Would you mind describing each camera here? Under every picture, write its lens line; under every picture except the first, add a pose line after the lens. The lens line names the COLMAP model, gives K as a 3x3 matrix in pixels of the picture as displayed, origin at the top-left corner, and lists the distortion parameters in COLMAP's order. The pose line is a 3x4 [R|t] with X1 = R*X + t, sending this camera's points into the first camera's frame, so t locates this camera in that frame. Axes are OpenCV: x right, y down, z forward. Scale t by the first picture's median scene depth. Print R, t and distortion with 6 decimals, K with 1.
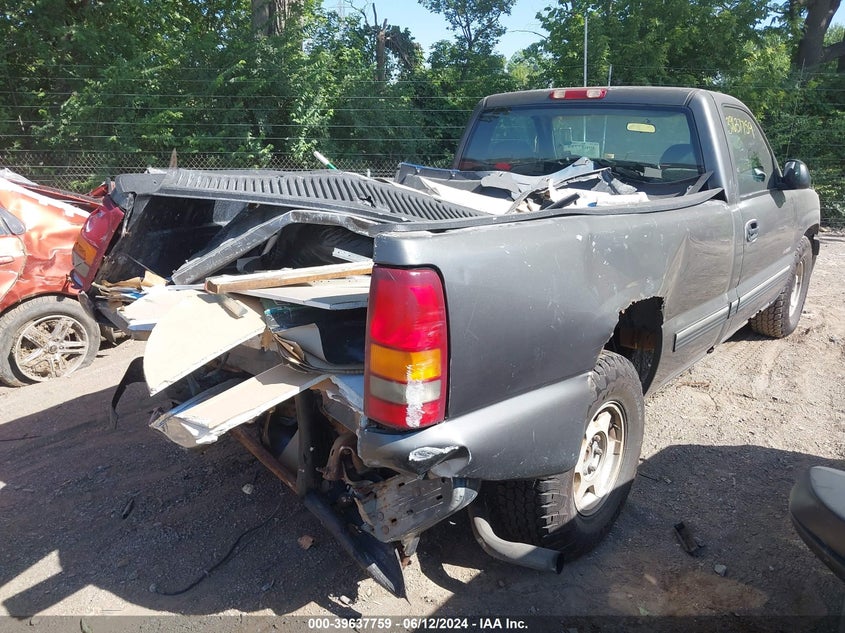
lens RADIAL K [[687.3, 0, 425.5], [0, 687.3, 315.4], [0, 0, 1]] dist [0.034926, -0.025077]
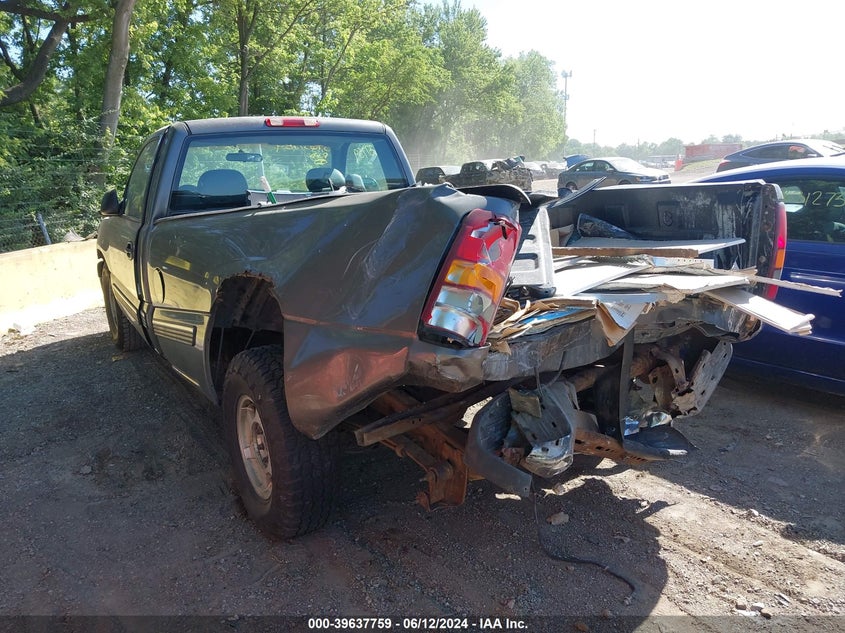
lens RADIAL K [[687.3, 0, 424.8], [0, 687.3, 317.2], [0, 0, 1]] dist [0.034926, -0.025077]
pose [[0.269613, -0.223358, 0.936707, -1.263142], [0.293765, 0.945438, 0.140885, -0.194088], [-0.917066, 0.237188, 0.320517, 0.842190]]
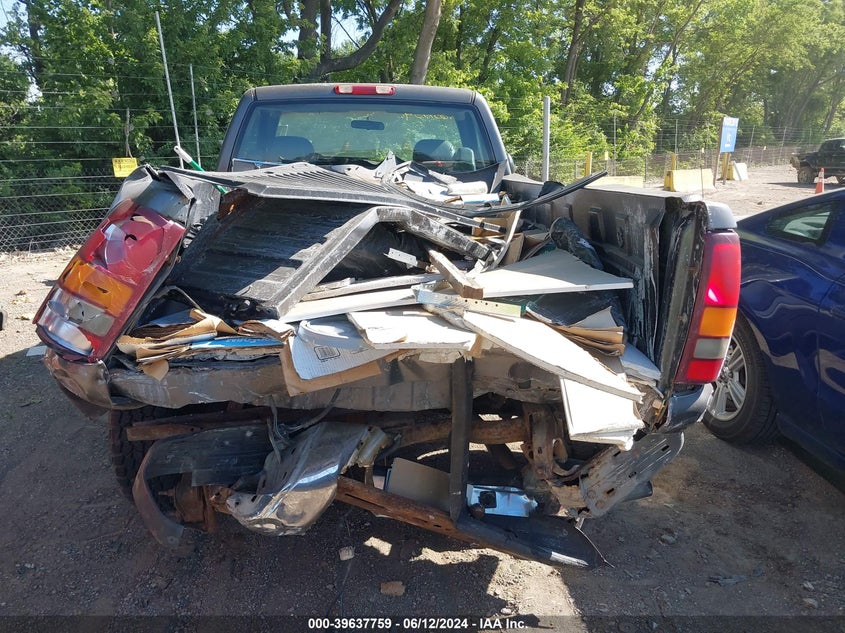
lens RADIAL K [[687.3, 0, 429.8], [0, 687.3, 316.3], [0, 0, 1]] dist [0.034926, -0.025077]
pose [[0.713009, -0.174282, 0.679150, -0.728352], [0.179541, 0.981703, 0.063430, -0.060091], [-0.677779, 0.076709, 0.731254, 0.332008]]
